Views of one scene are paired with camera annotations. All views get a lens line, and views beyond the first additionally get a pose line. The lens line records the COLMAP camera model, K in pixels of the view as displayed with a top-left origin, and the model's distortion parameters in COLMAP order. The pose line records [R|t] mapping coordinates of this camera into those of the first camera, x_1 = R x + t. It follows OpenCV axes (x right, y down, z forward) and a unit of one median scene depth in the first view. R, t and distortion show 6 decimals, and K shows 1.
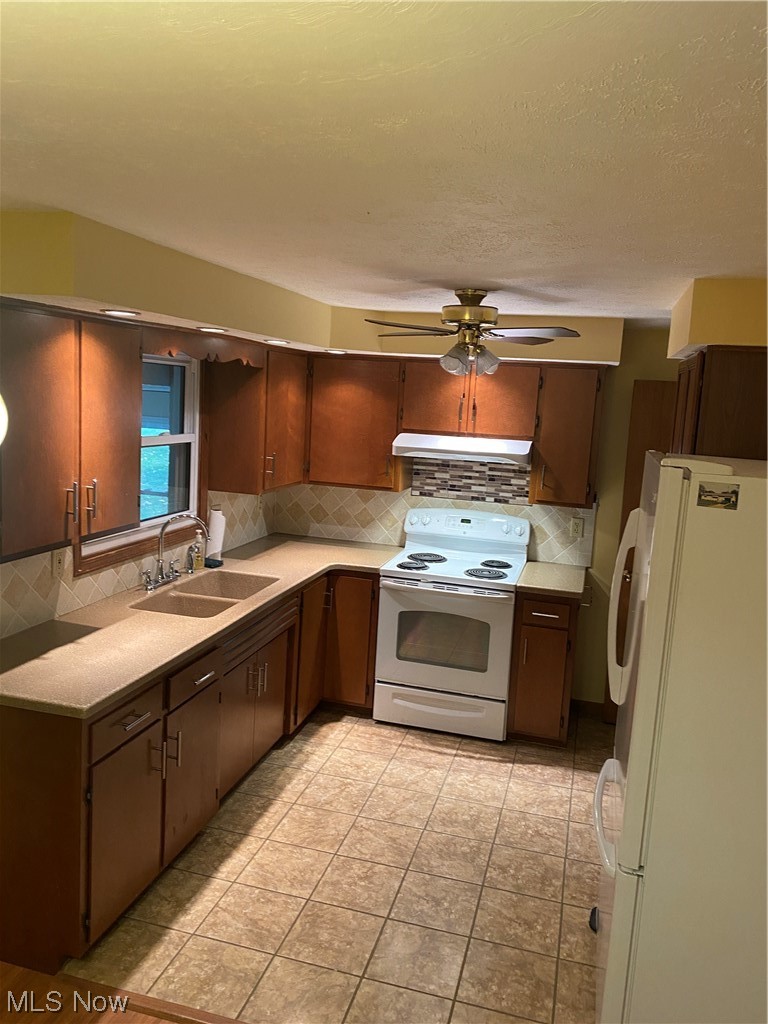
lens RADIAL K [[785.6, 0, 378.5], [0, 785.6, 501.2], [0, 0, 1]] dist [0.051912, -0.023879]
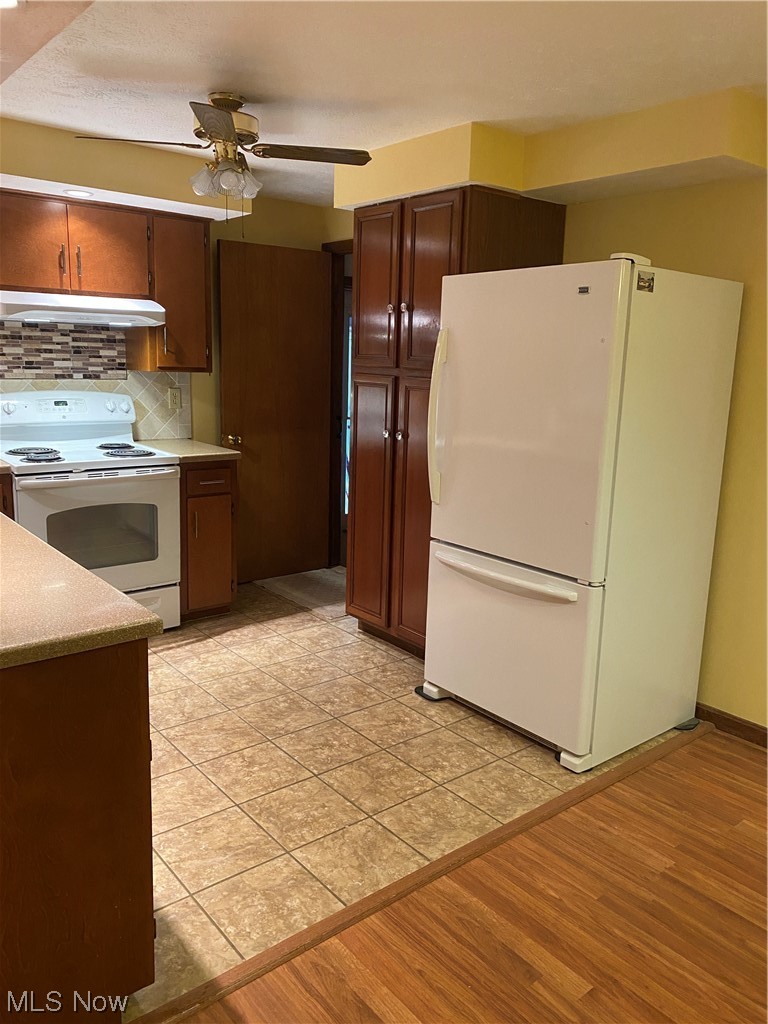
lens RADIAL K [[785.6, 0, 377.0], [0, 785.6, 516.1], [0, 0, 1]] dist [0.051912, -0.023879]
pose [[0.590393, -0.203310, 0.781090, -0.406673], [0.114786, 0.979068, 0.168079, 0.043285], [-0.798912, -0.009575, 0.601372, 0.241283]]
